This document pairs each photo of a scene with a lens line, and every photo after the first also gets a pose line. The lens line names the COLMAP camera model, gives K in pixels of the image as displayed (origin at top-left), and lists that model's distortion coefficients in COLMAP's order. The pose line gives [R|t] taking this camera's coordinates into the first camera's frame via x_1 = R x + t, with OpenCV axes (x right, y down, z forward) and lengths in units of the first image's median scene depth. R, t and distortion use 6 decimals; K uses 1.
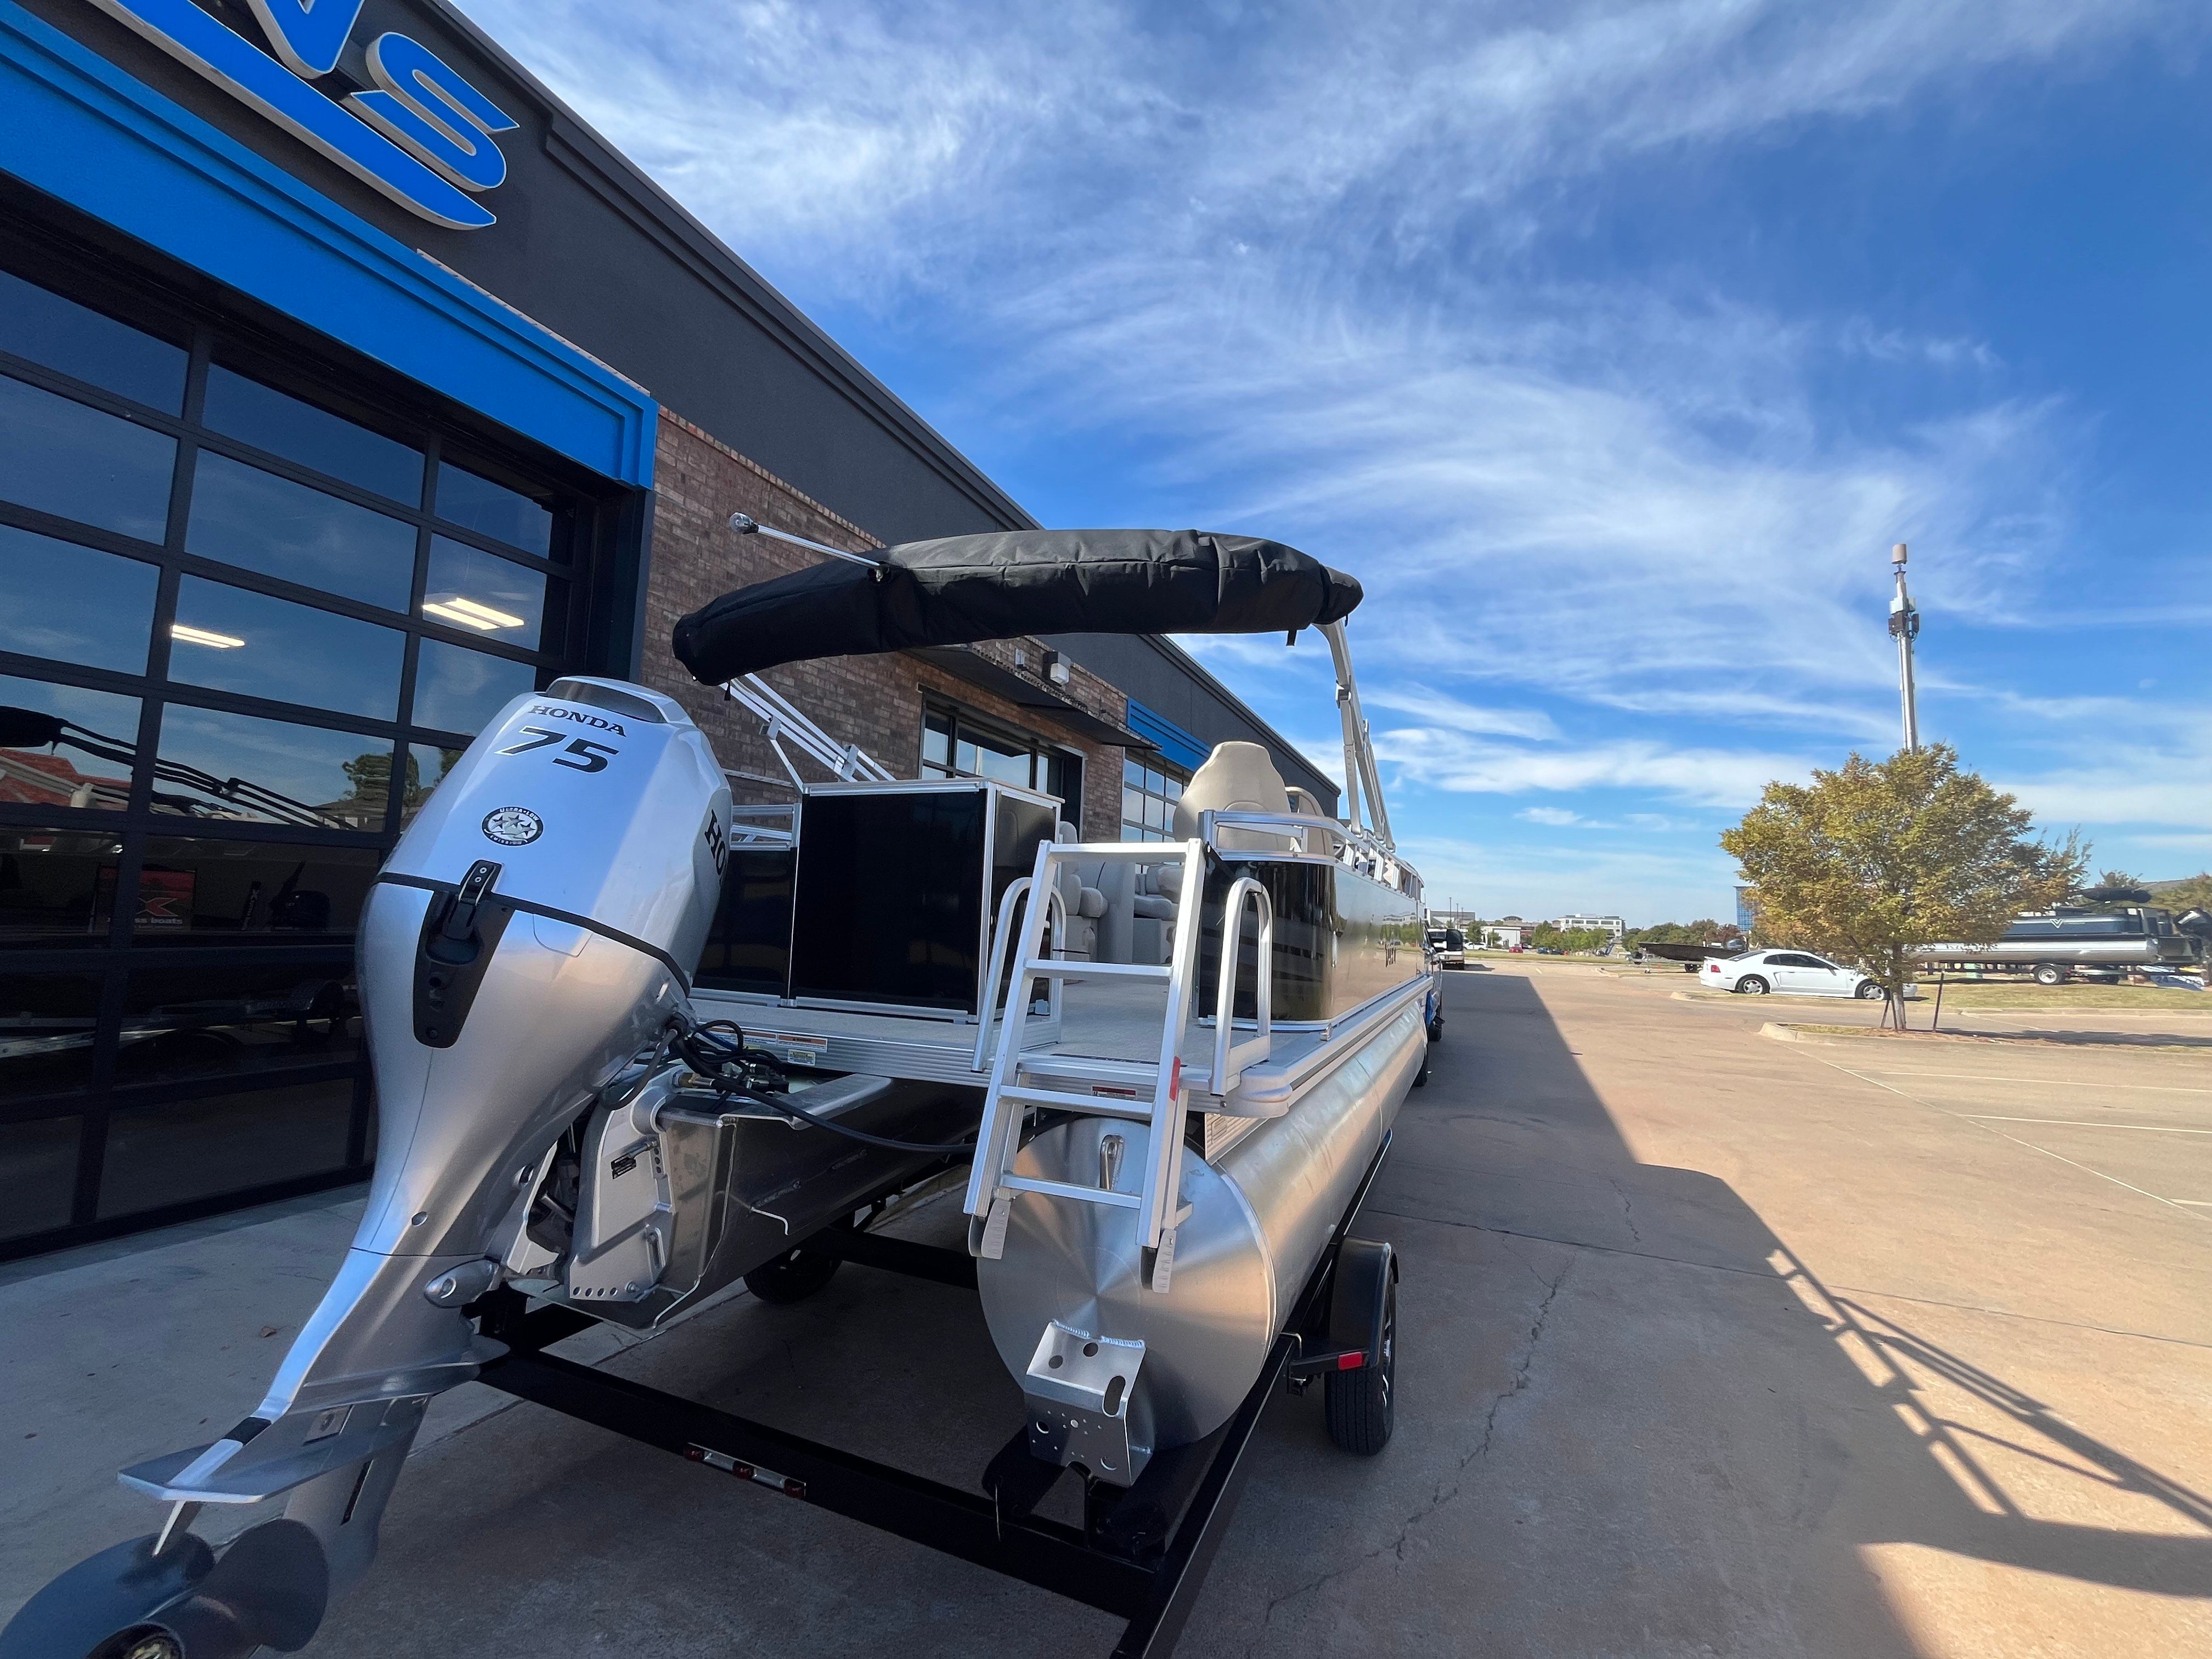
lens RADIAL K [[894.1, 0, 1100.4], [0, 894.1, 831.1], [0, 0, 1]] dist [-0.003596, -0.000020]
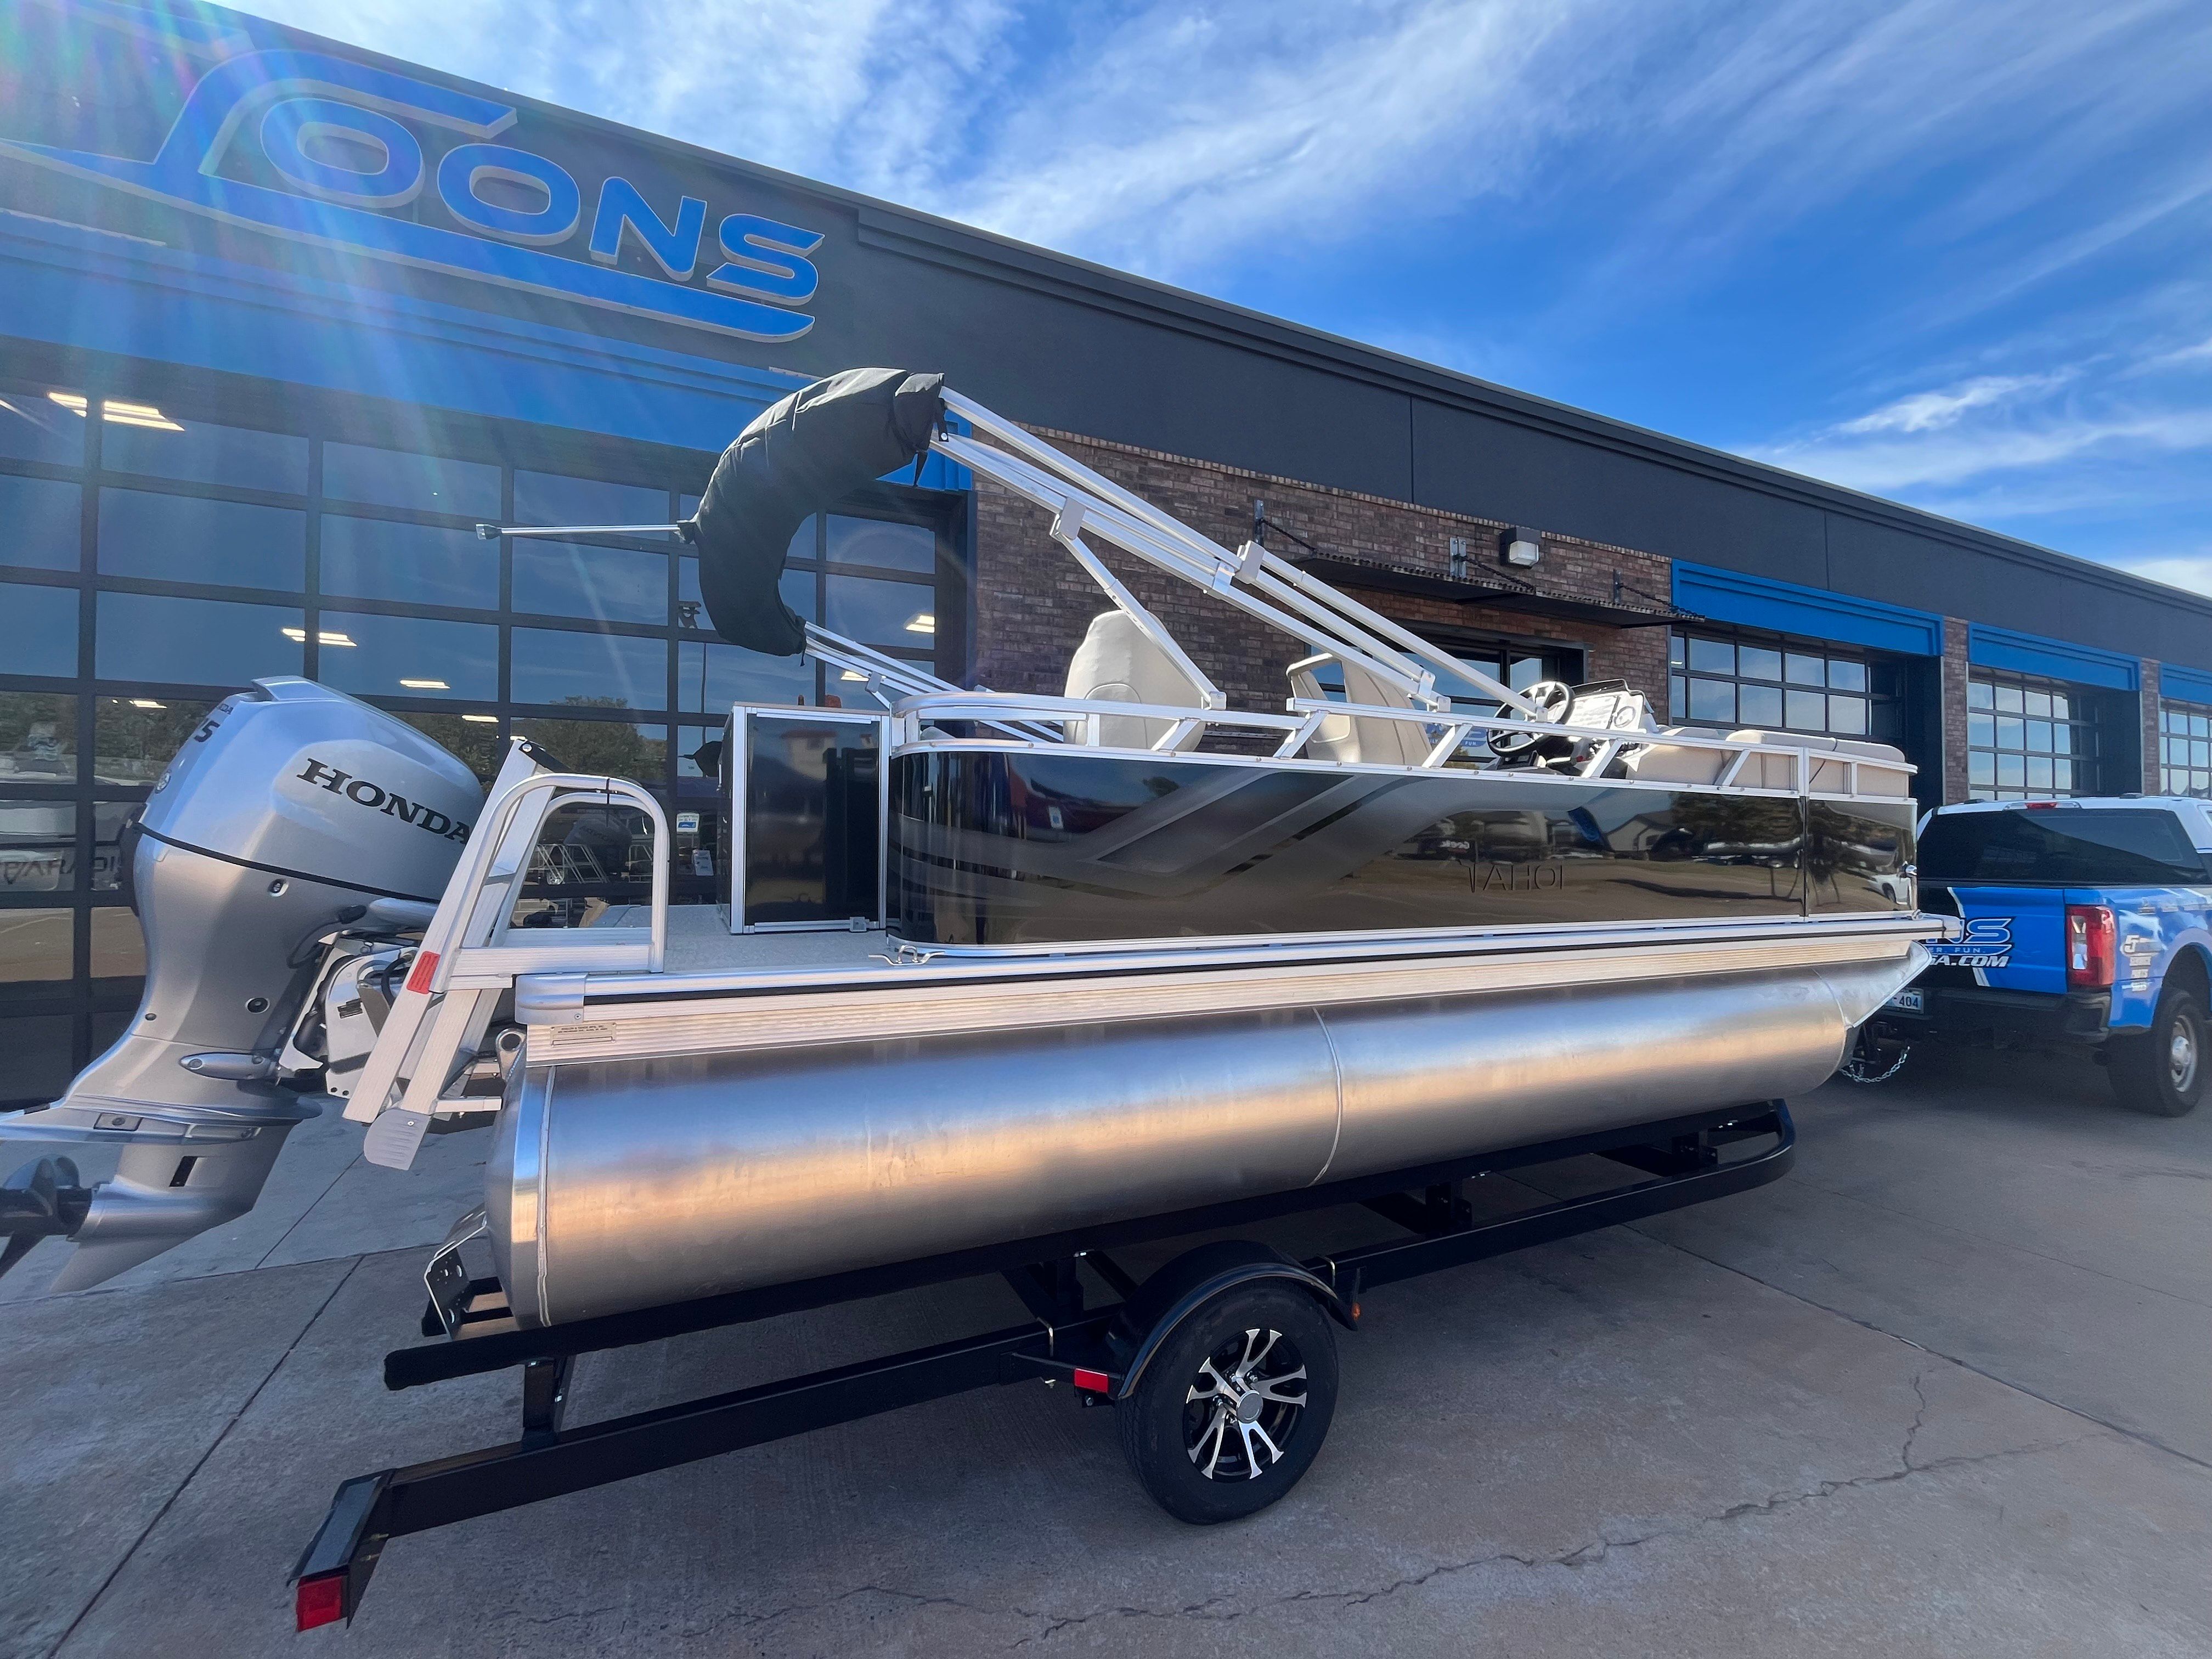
lens RADIAL K [[894.1, 0, 1100.4], [0, 894.1, 831.1], [0, 0, 1]] dist [-0.003596, -0.000020]
pose [[0.746958, -0.046643, -0.663233, 0.293772], [0.086096, 0.995923, 0.026924, 0.033824], [0.659274, -0.077213, 0.747928, 0.162700]]
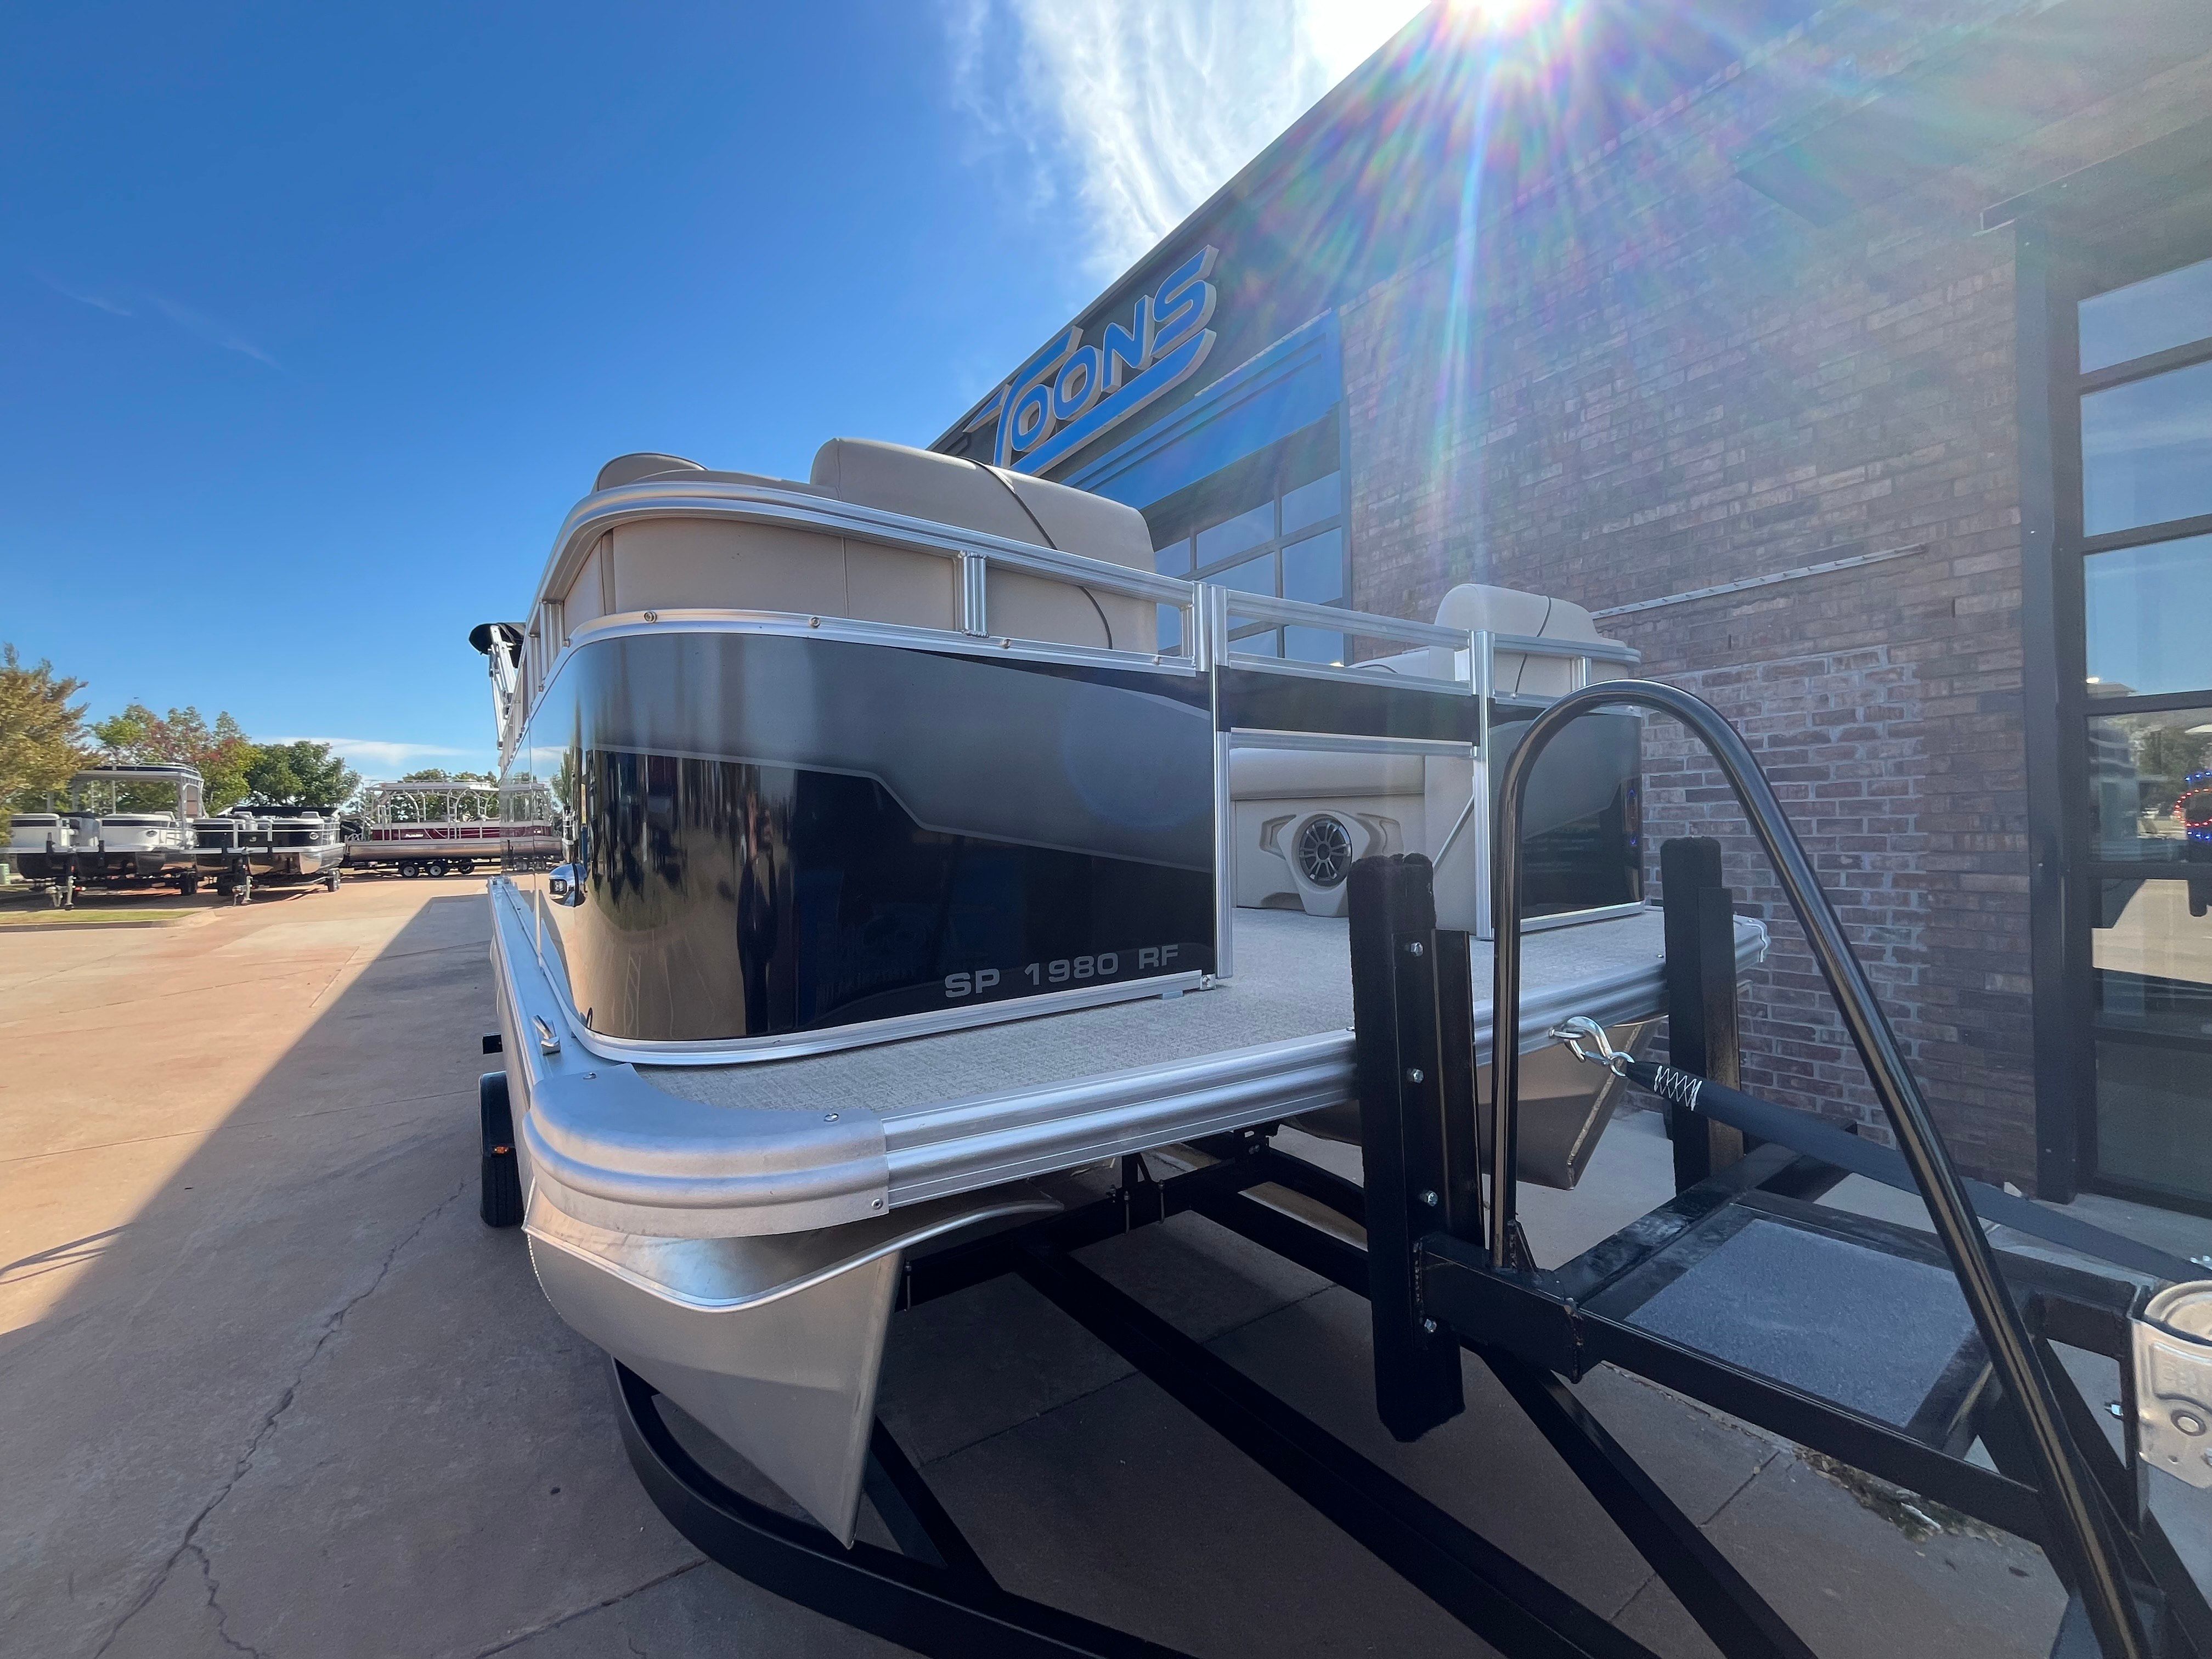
lens RADIAL K [[894.1, 0, 1100.4], [0, 894.1, 831.1], [0, 0, 1]] dist [-0.003596, -0.000020]
pose [[-0.523504, -0.018168, -0.851830, 0.378120], [0.085175, 0.993648, -0.073538, 0.116709], [0.847755, -0.111052, -0.518631, 0.973836]]
